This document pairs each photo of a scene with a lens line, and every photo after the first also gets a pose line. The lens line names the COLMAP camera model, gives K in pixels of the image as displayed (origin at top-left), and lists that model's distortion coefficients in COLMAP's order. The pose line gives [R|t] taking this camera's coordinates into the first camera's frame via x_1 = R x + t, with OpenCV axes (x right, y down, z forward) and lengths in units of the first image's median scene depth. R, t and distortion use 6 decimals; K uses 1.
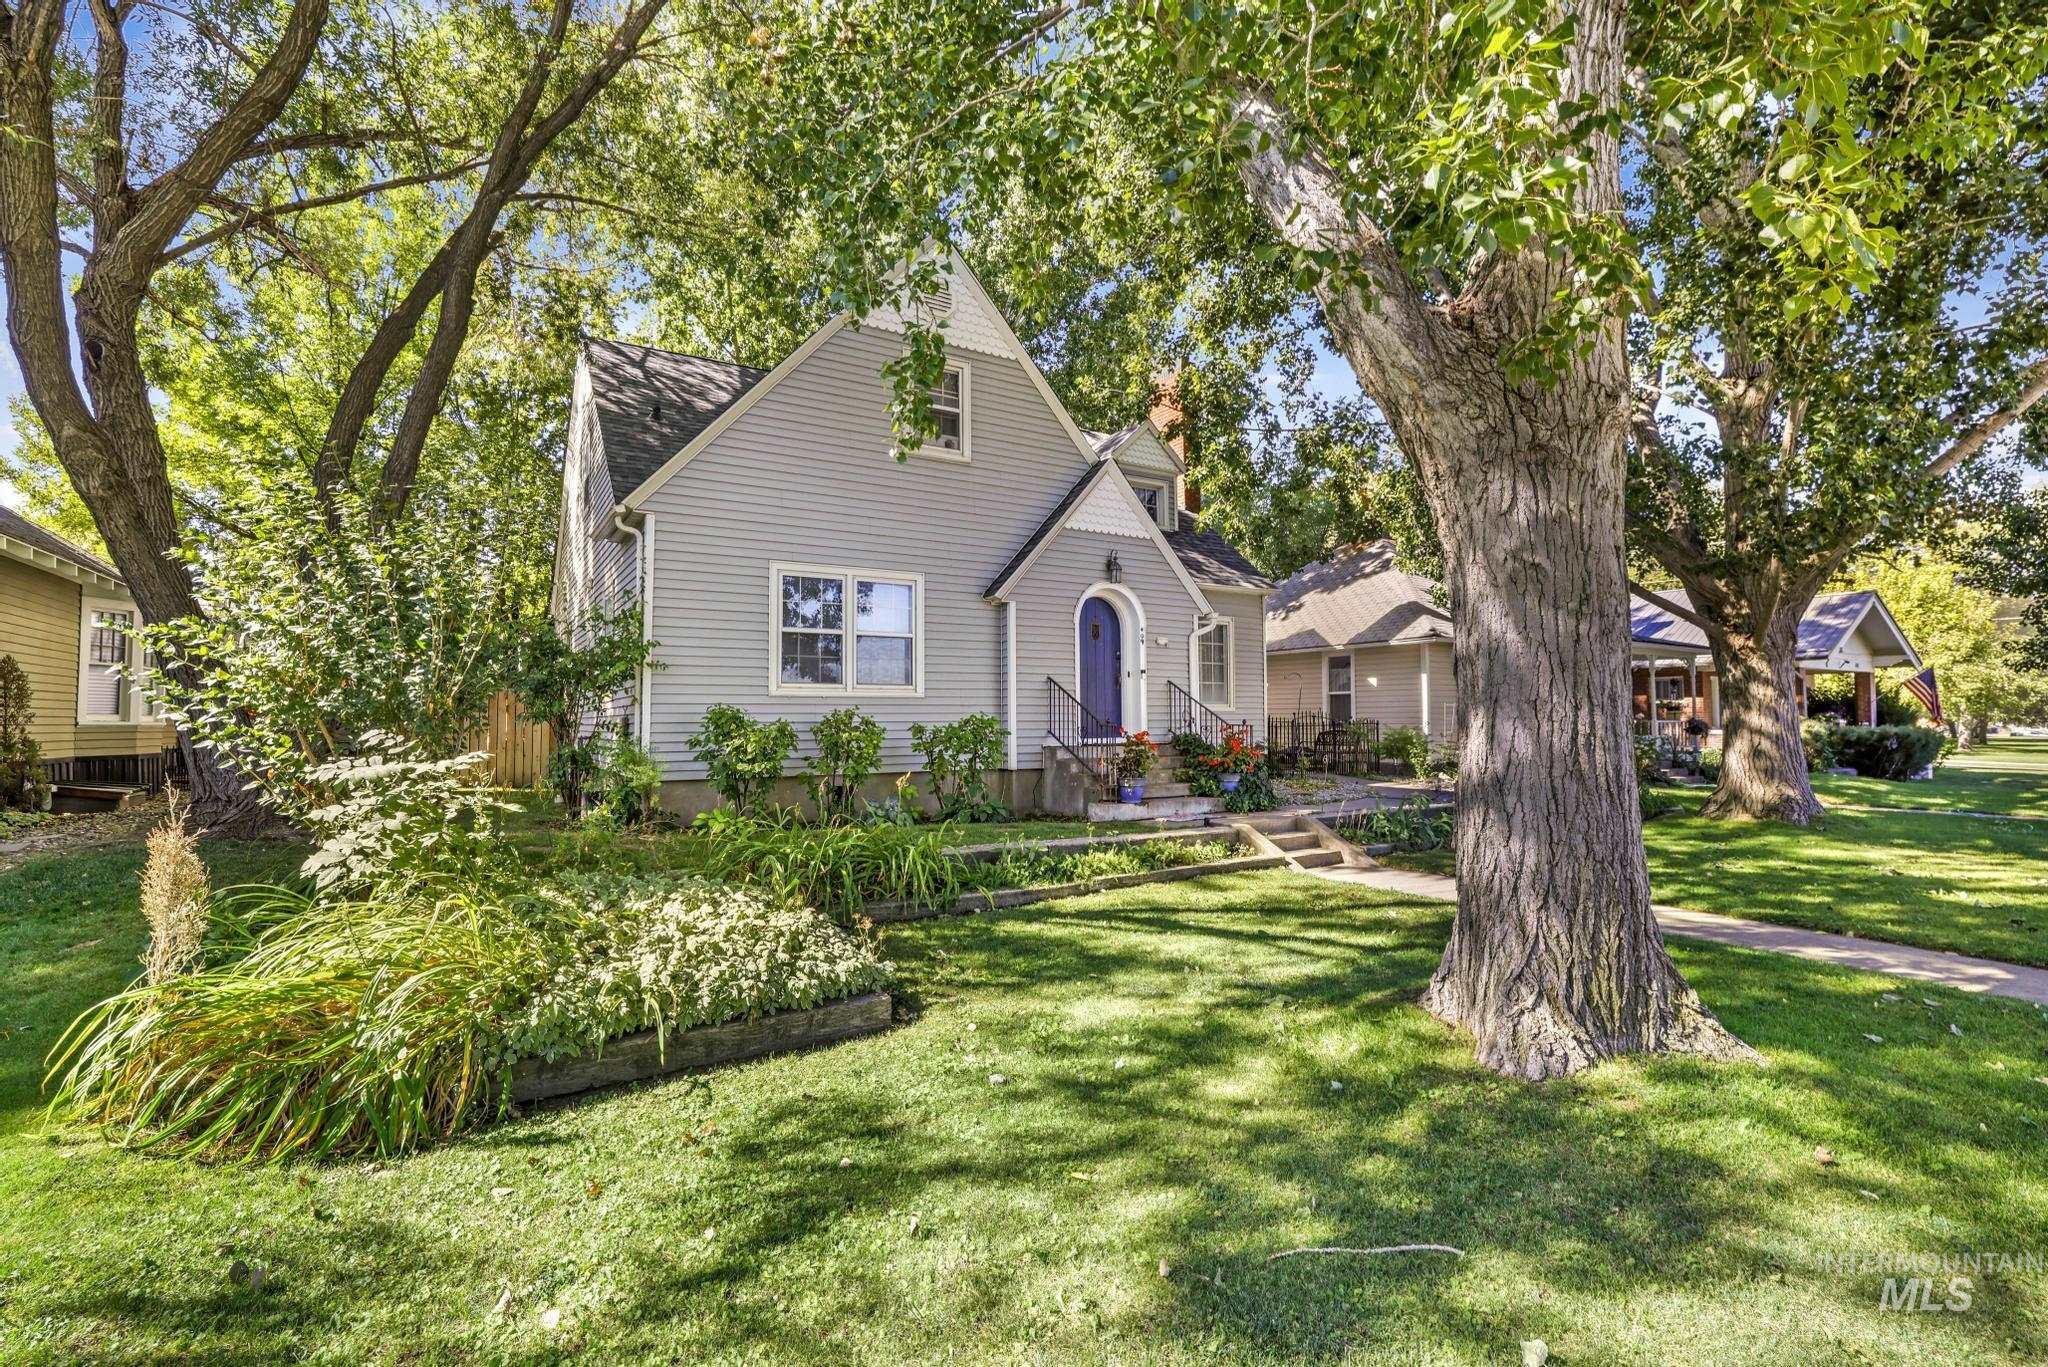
lens RADIAL K [[880.5, 0, 1019.7], [0, 880.5, 717.1], [0, 0, 1]] dist [0.000357, 0.000172]
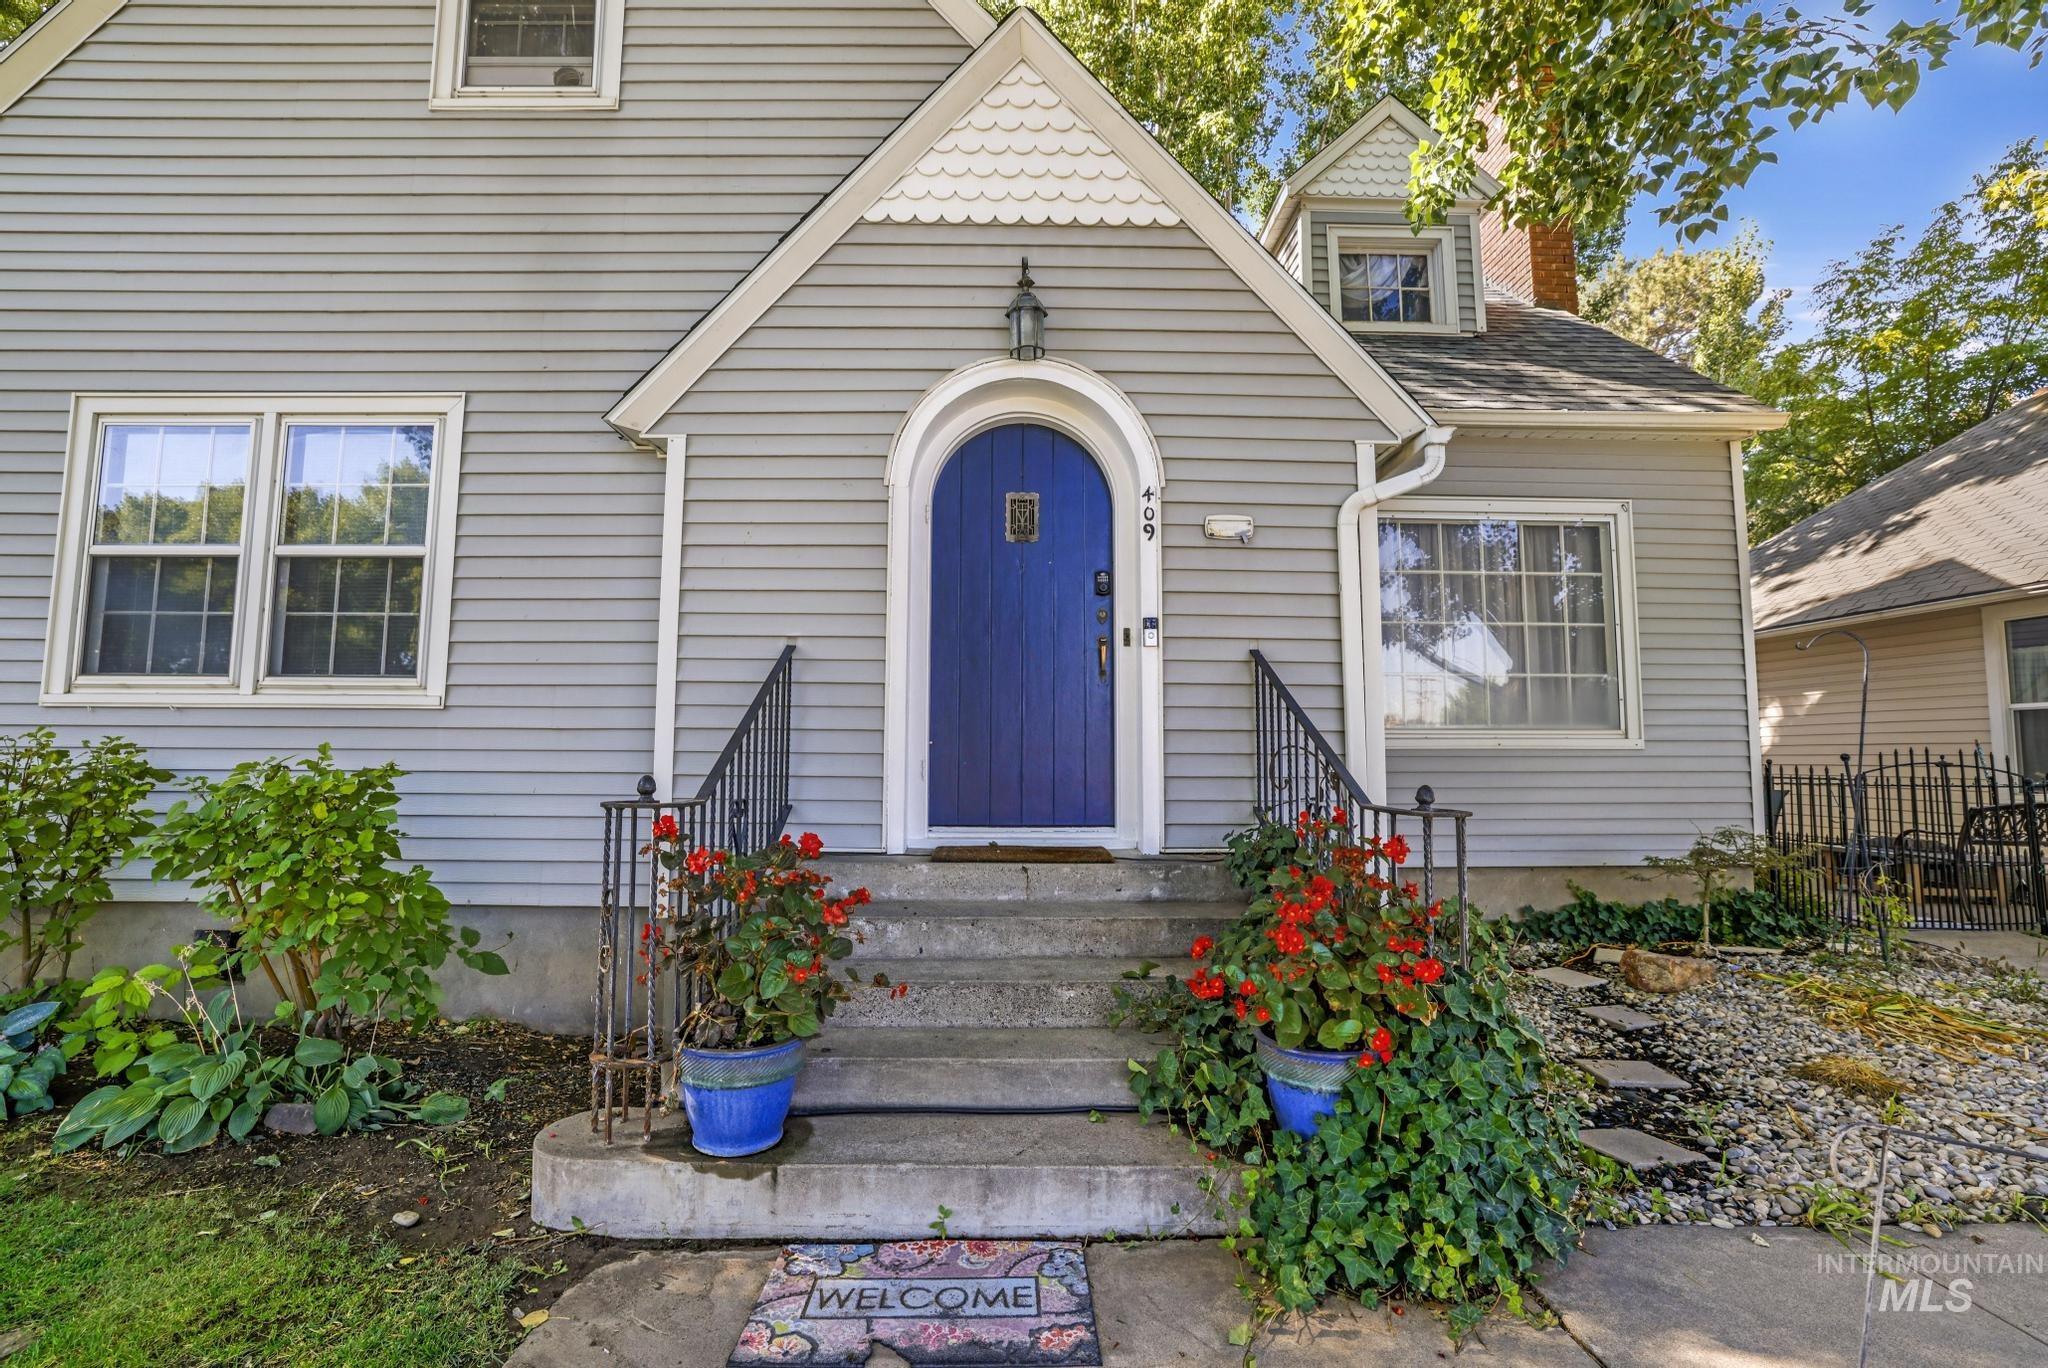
lens RADIAL K [[864.7, 0, 1024.0], [0, 864.7, 684.0], [0, 0, 1]] dist [-0.001326, -0.000151]
pose [[0.865659, -0.037886, -0.499199, 0.252056], [-0.005686, 0.996324, -0.085475, -0.002564], [0.500603, 0.076831, 0.862261, 0.699537]]
